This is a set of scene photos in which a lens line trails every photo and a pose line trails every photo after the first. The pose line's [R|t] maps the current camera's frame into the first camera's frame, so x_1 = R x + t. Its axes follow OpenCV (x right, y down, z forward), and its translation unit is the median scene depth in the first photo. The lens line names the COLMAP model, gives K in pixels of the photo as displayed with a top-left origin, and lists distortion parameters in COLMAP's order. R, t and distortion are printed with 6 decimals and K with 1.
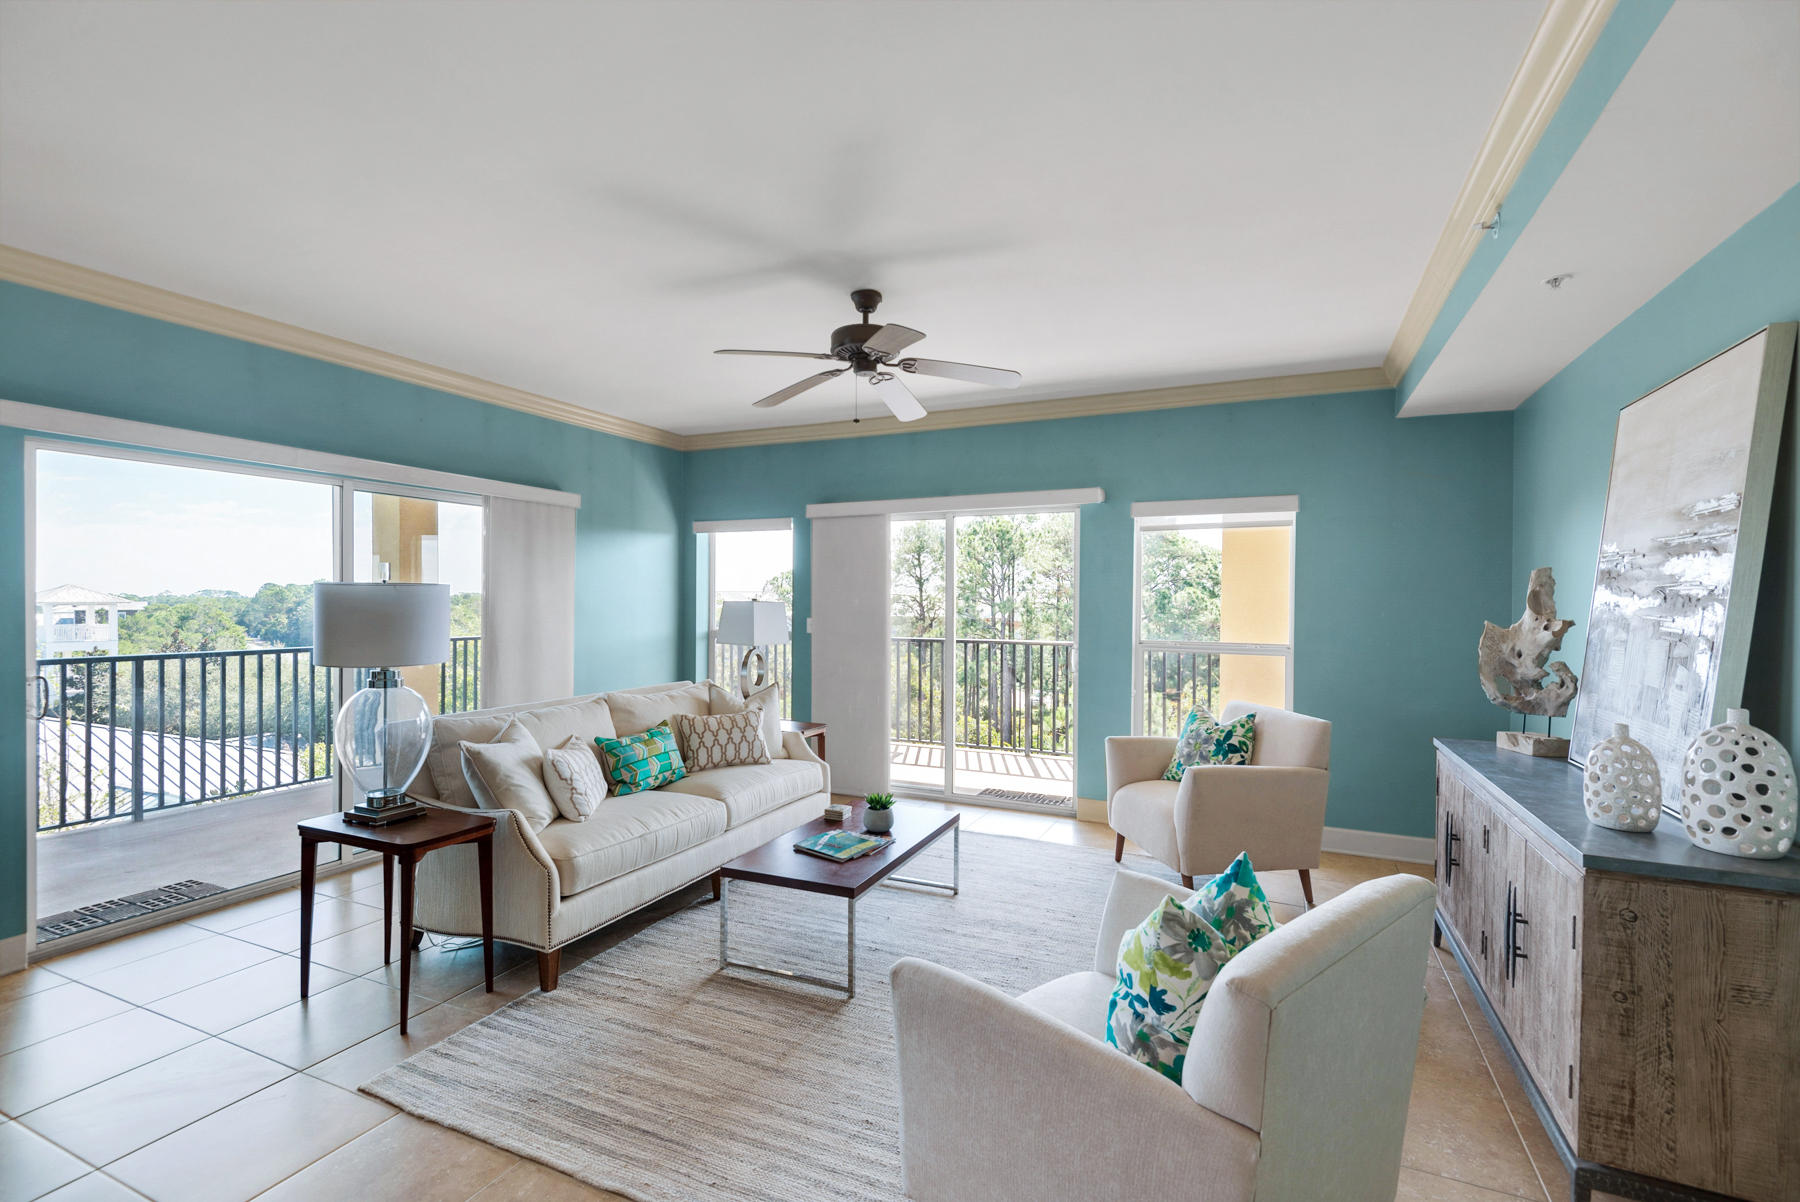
lens RADIAL K [[823.9, 0, 883.8], [0, 823.9, 600.1], [0, 0, 1]] dist [0.028046, -0.010747]
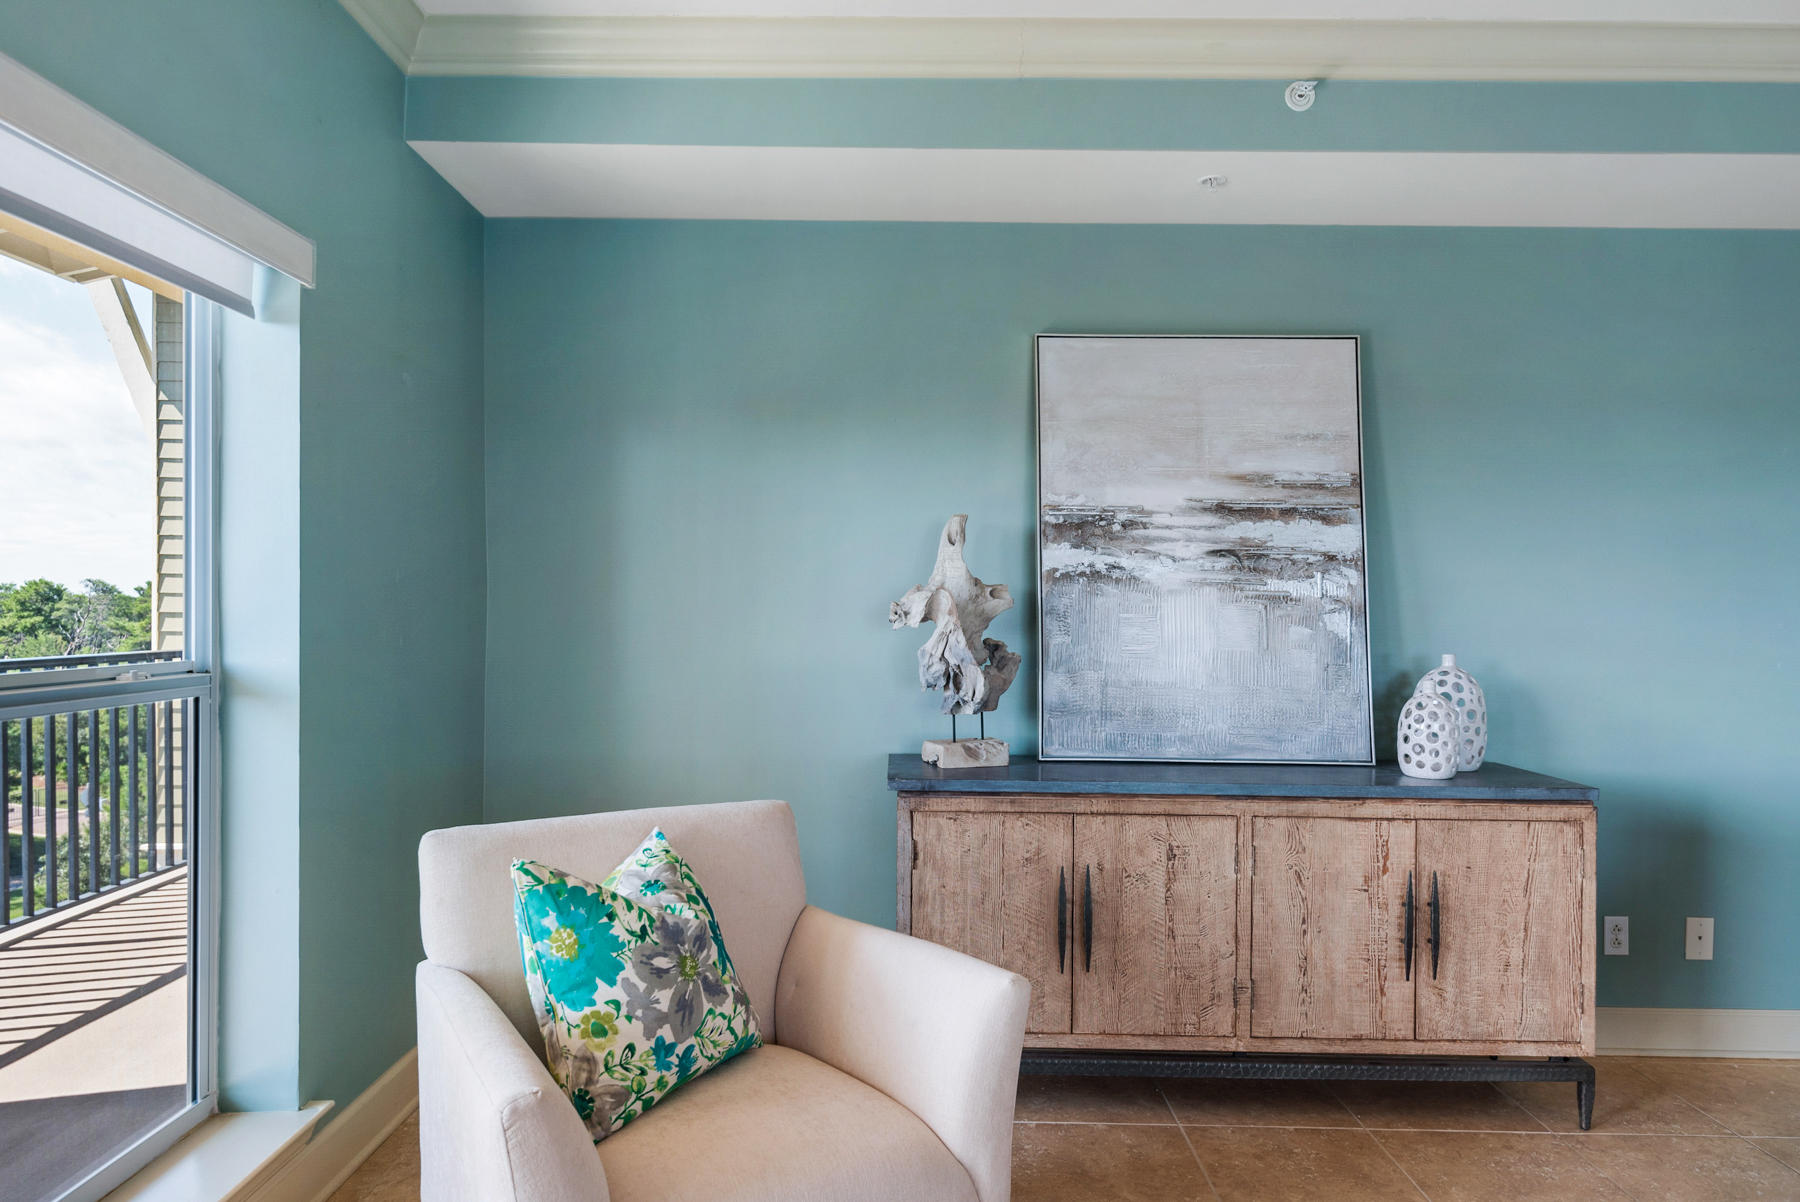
lens RADIAL K [[1101.9, 0, 887.7], [0, 1101.9, 614.9], [0, 0, 1]] dist [0.026557, -0.014205]
pose [[-0.413510, -0.020610, 0.910266, -0.063556], [-0.016475, 0.999749, 0.015152, 0.033547], [-0.910350, -0.008731, -0.413746, 1.306356]]
